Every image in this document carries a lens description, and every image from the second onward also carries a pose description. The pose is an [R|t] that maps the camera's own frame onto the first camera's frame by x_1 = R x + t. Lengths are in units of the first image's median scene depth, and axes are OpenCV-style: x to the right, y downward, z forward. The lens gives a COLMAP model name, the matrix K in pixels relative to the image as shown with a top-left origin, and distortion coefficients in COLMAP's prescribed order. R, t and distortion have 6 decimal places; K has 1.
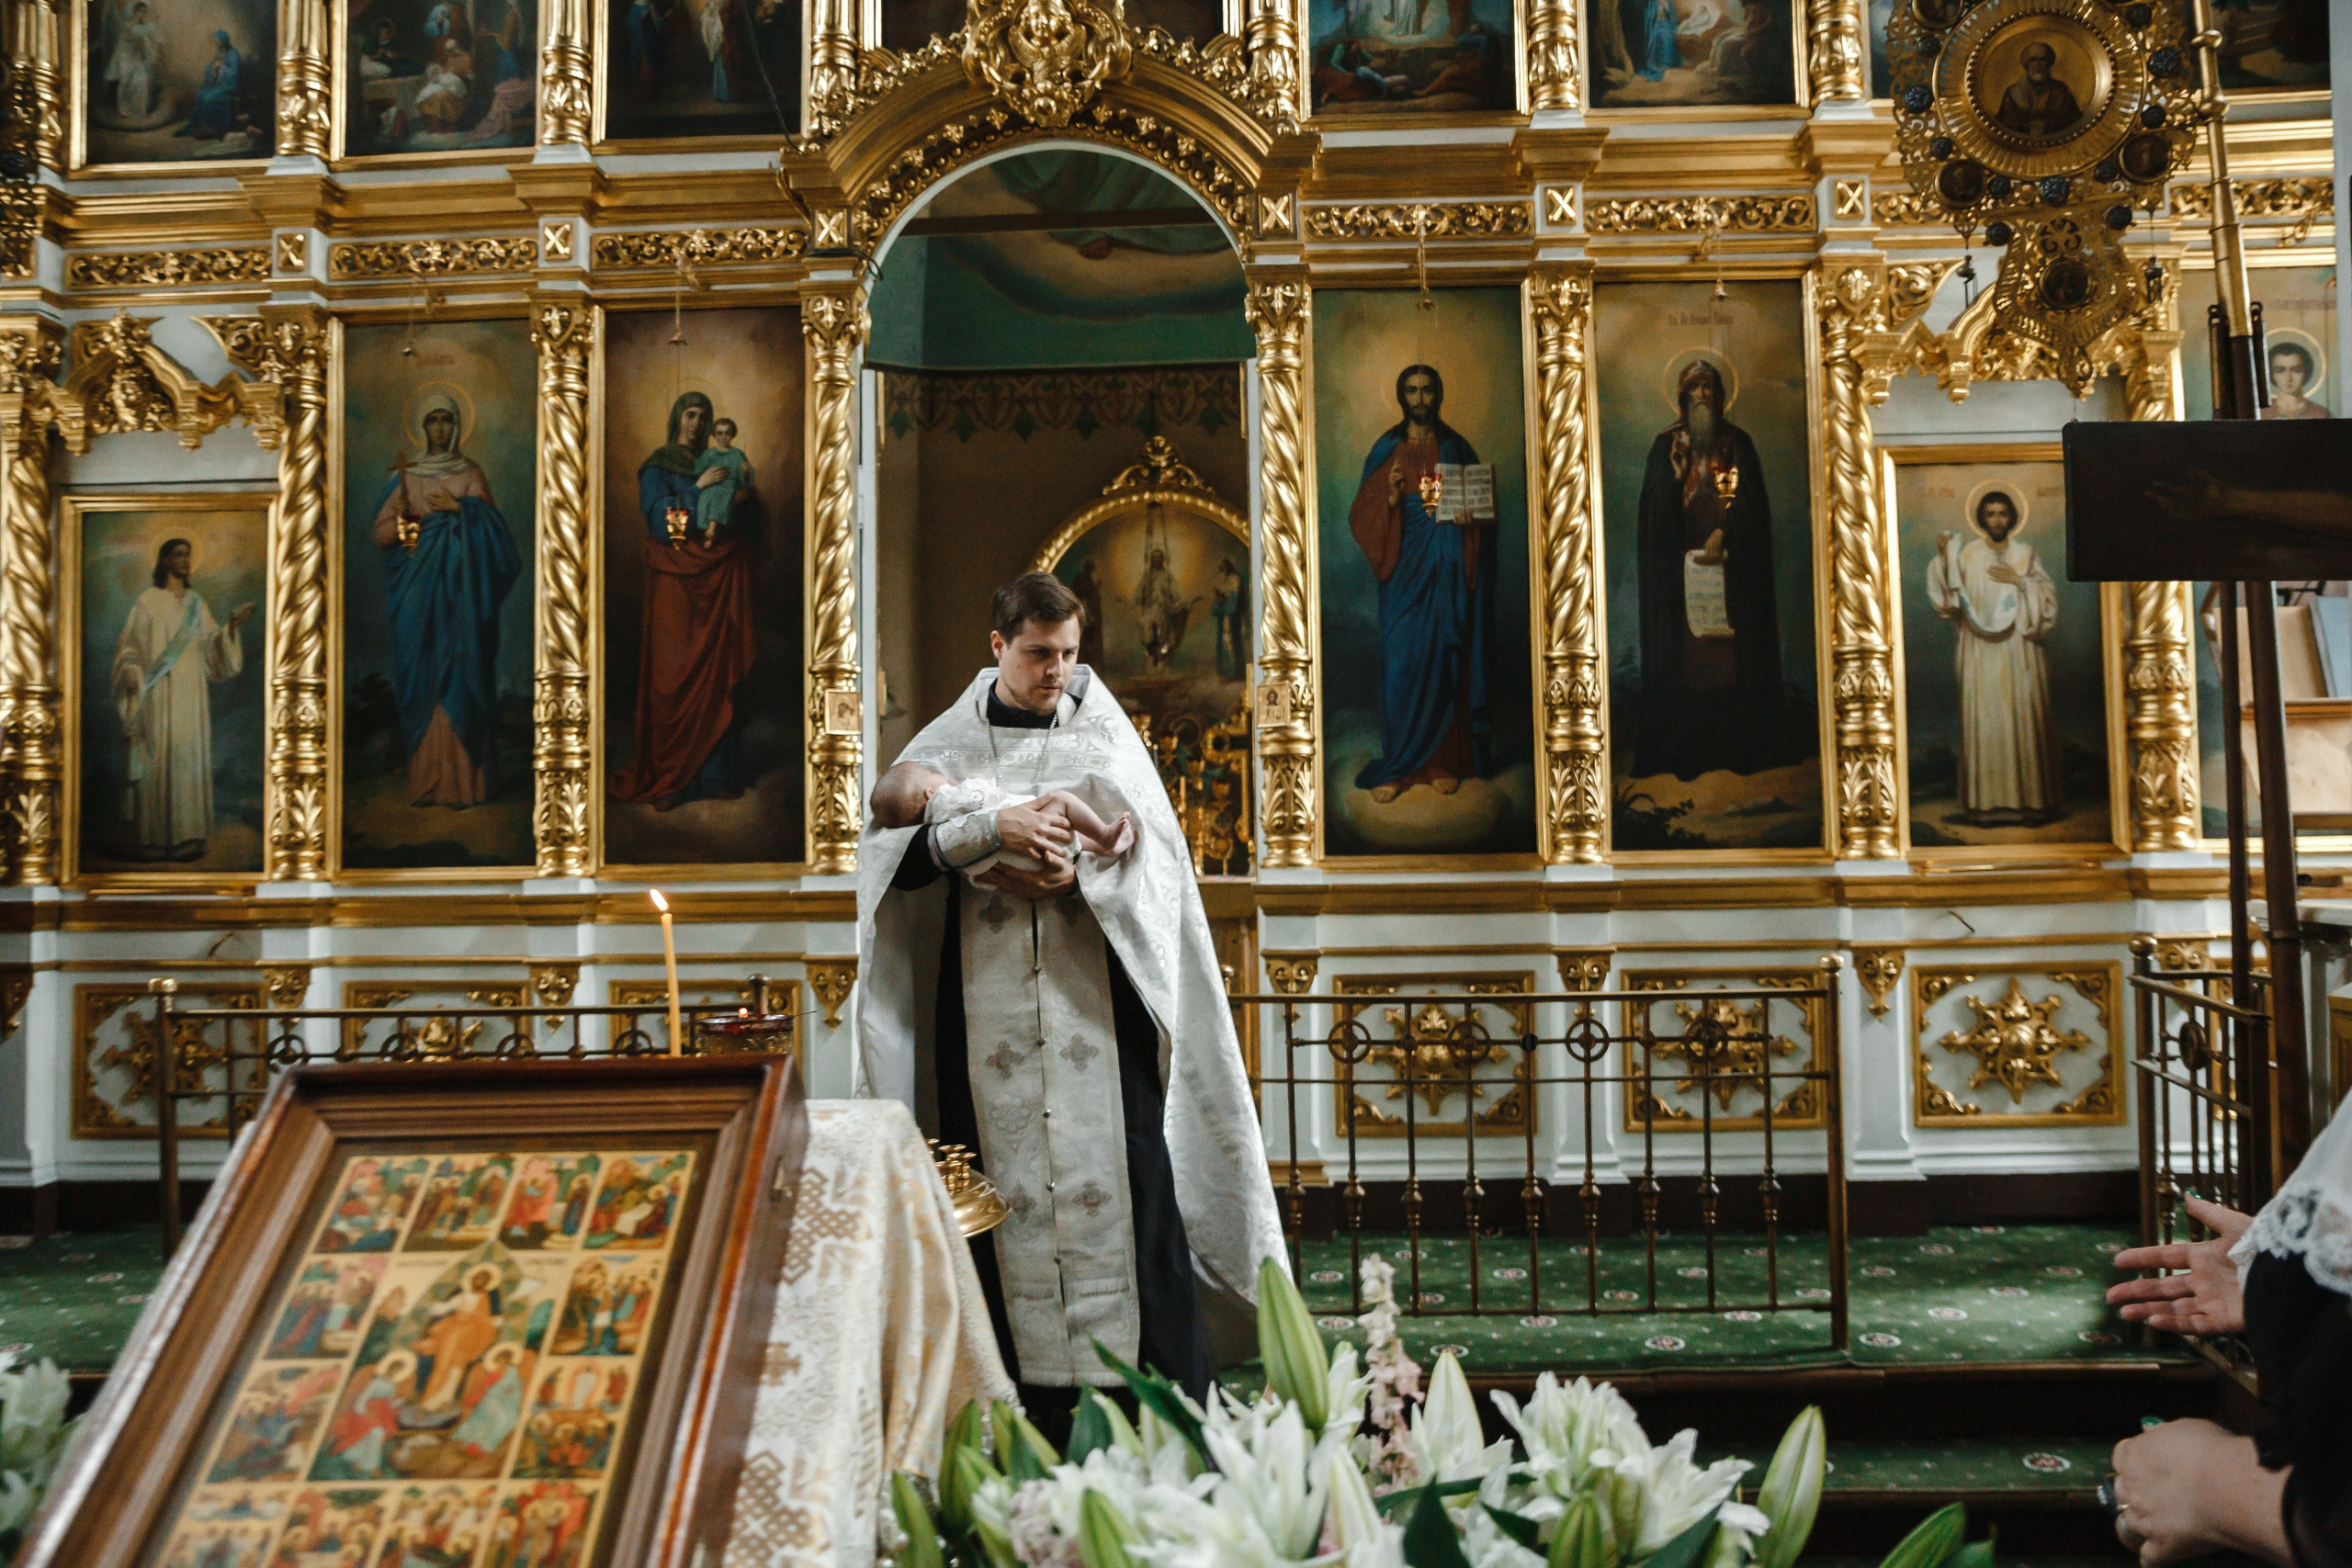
lens RADIAL K [[1963.9, 0, 1206.0], [0, 1963.9, 837.7], [0, 0, 1]] dist [-0.095047, 0.126193]
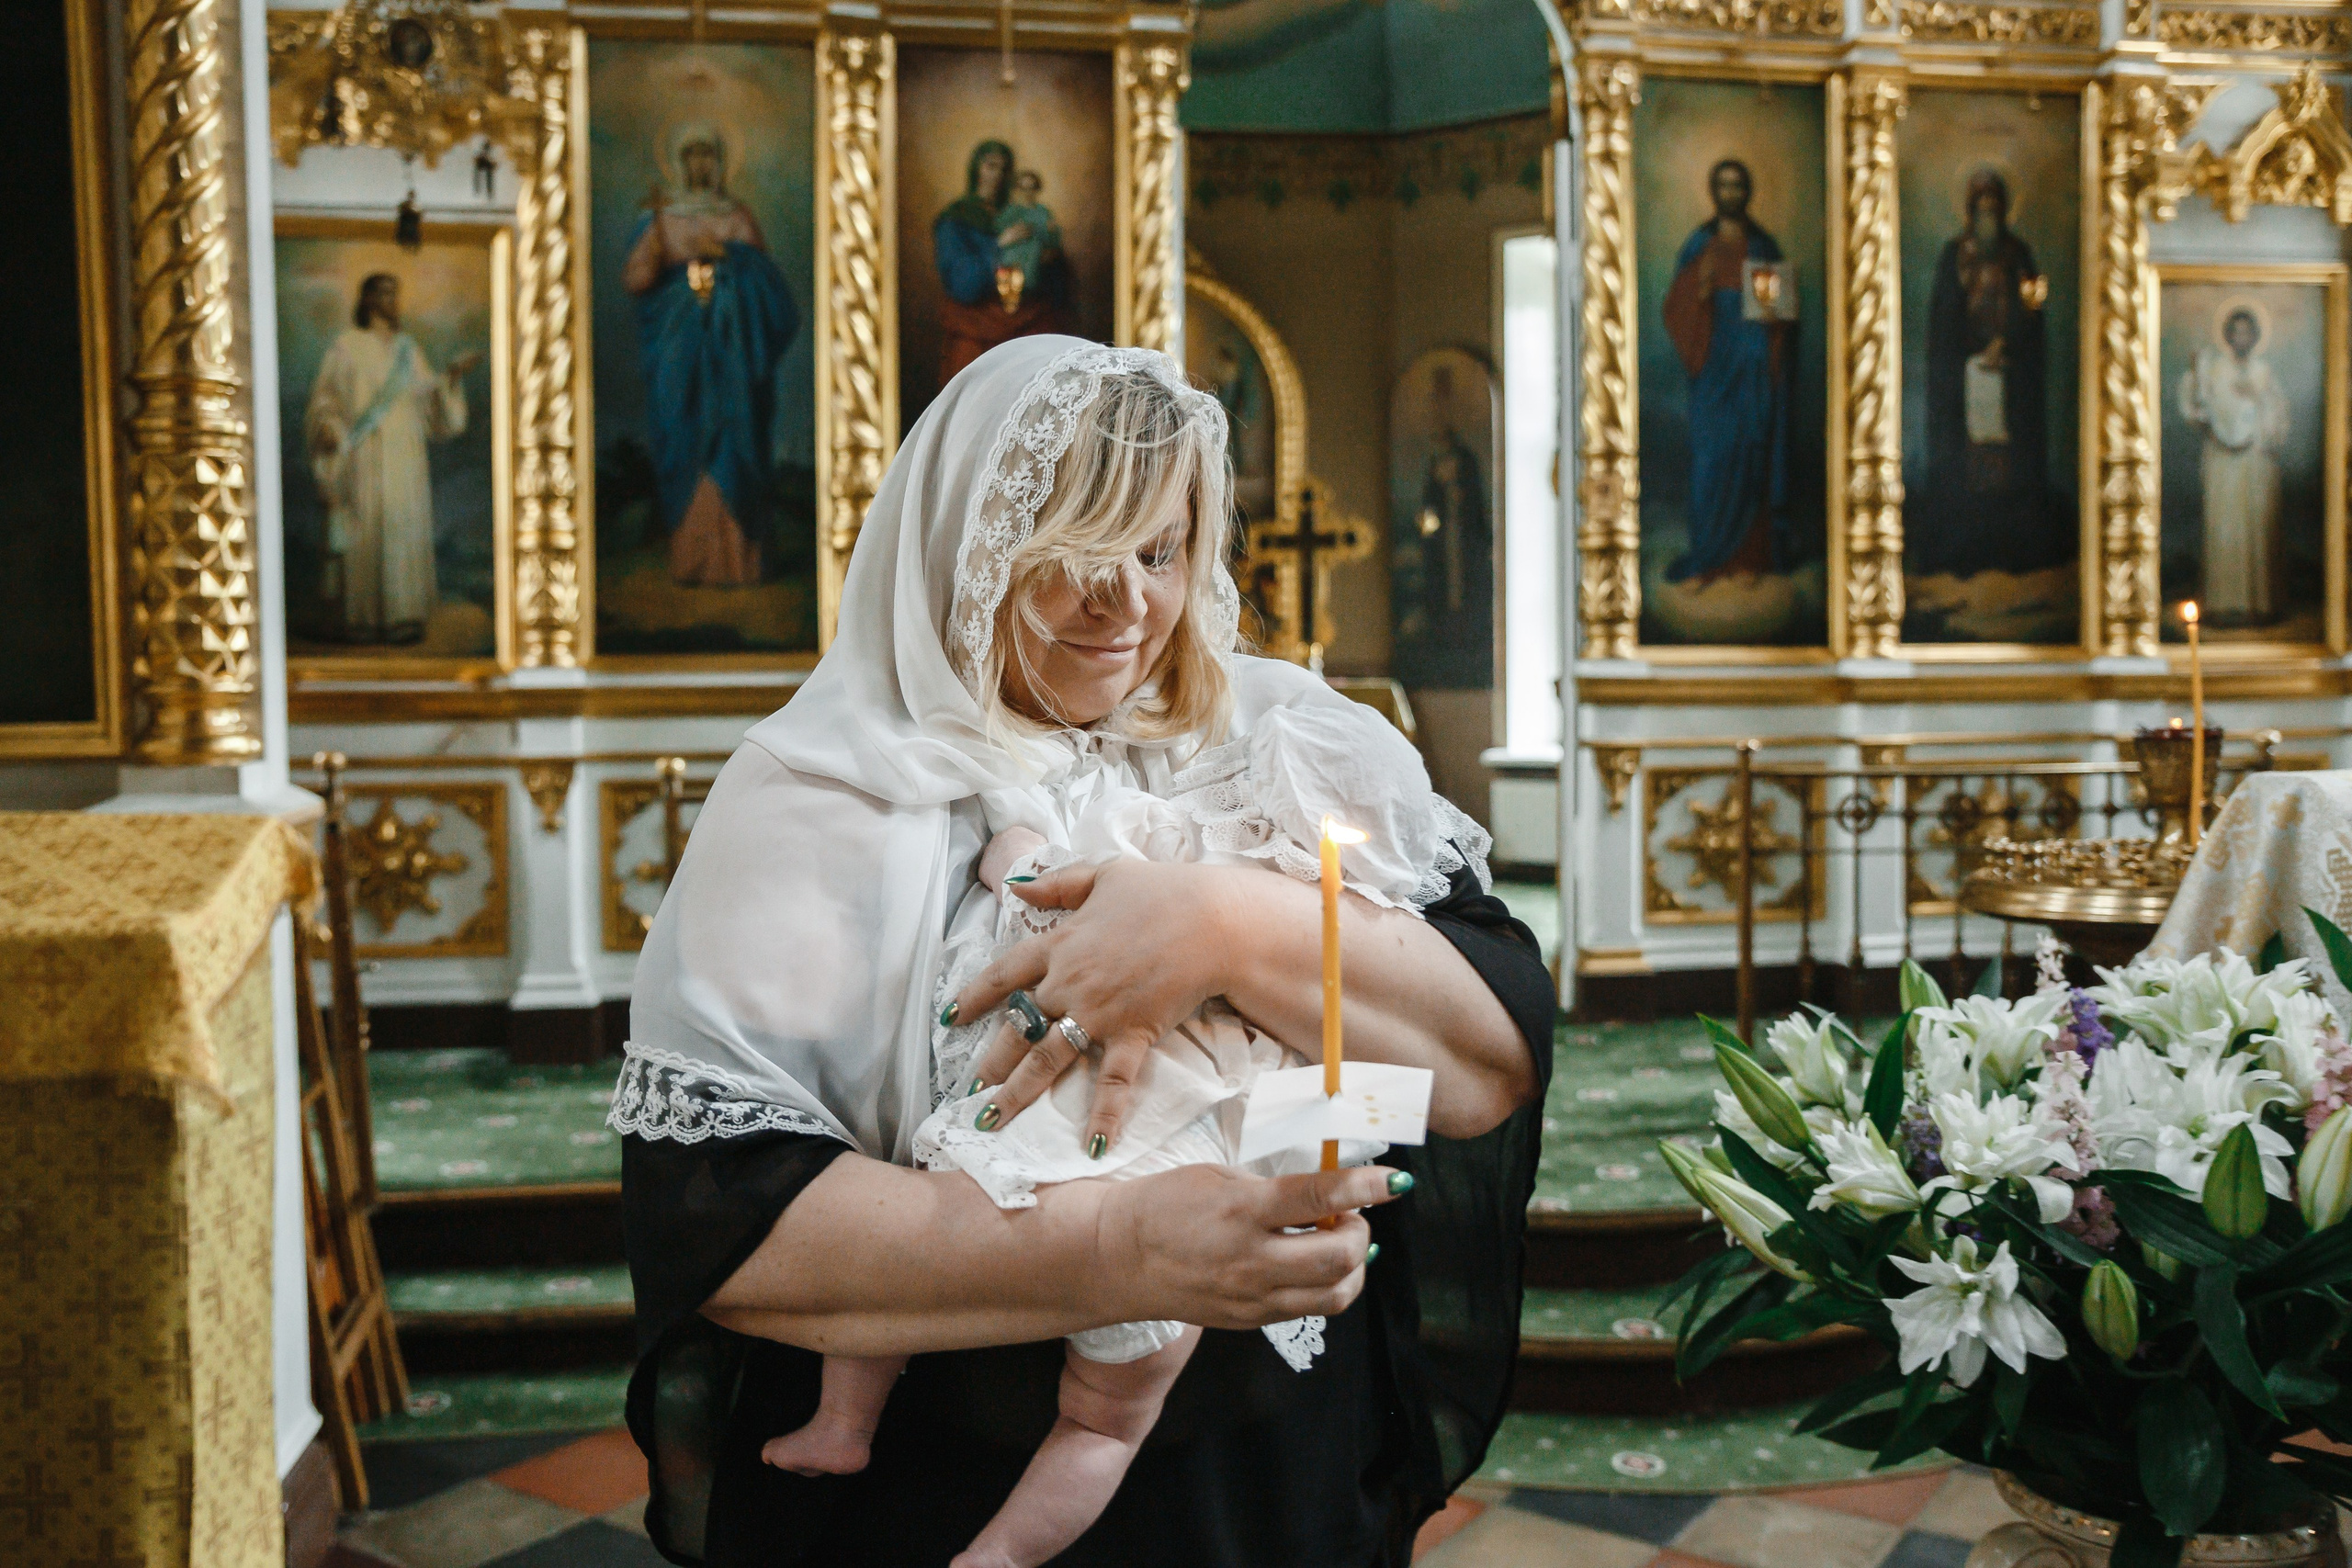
lens RADIAL K [[2012.7, 0, 1167.6], [0, 2012.7, 780.4], [0, 0, 1]] dist [-0.078632, 0.116606]
pose [[0.979589, -0.004868, 0.200954, -0.385235], [-0.010585, 0.997071, 0.075751, 0.001431], [-0.200734, -0.076332, 0.976667, 0.035109]]
